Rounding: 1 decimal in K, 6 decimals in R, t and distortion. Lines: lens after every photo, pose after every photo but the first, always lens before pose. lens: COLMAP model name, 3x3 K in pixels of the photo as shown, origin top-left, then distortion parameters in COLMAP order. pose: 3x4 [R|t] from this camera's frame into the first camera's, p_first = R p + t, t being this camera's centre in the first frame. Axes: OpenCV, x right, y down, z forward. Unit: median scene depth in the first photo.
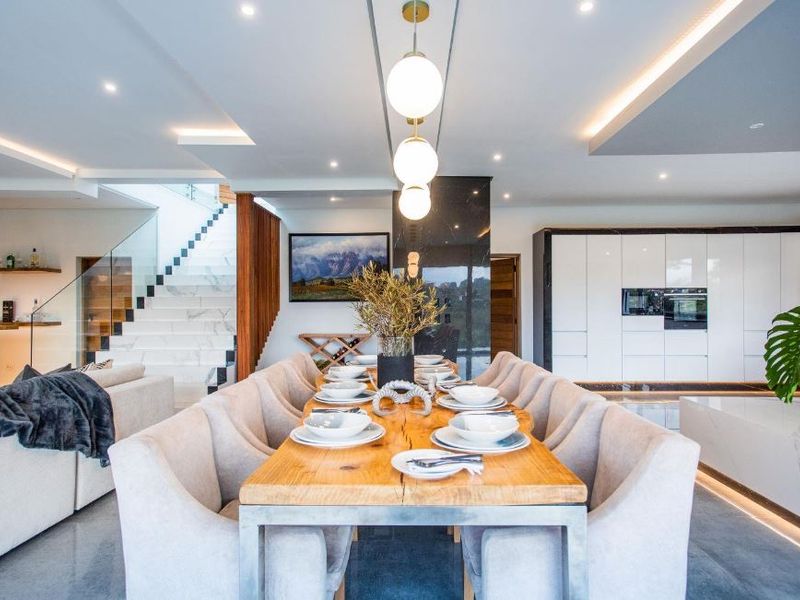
lens RADIAL K [[448.5, 0, 400.0], [0, 448.5, 300.0], [0, 0, 1]] dist [0.001211, 0.001466]
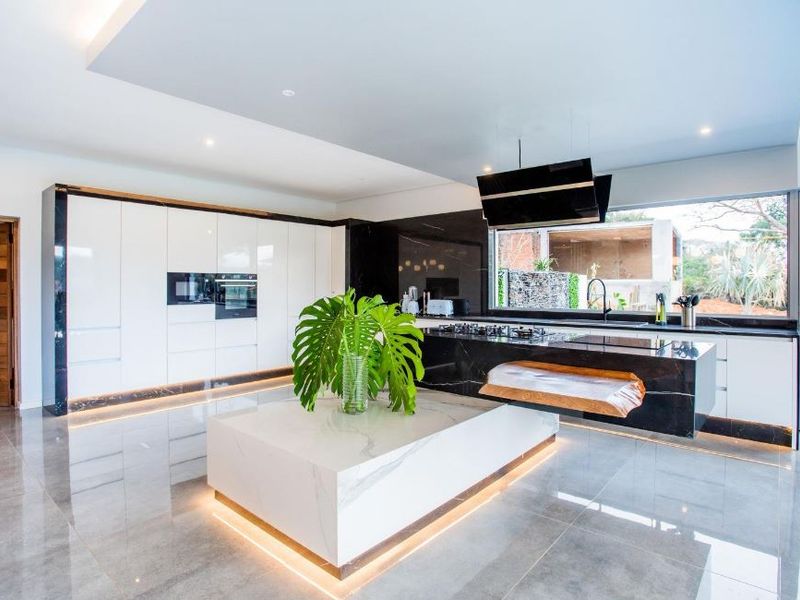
lens RADIAL K [[448.5, 0, 400.0], [0, 448.5, 300.0], [0, 0, 1]] dist [0.001211, 0.001466]
pose [[0.645335, -0.021424, 0.763599, 0.150296], [-0.009040, 0.999322, 0.035677, -0.008734], [-0.763846, -0.029927, 0.644704, 0.149446]]
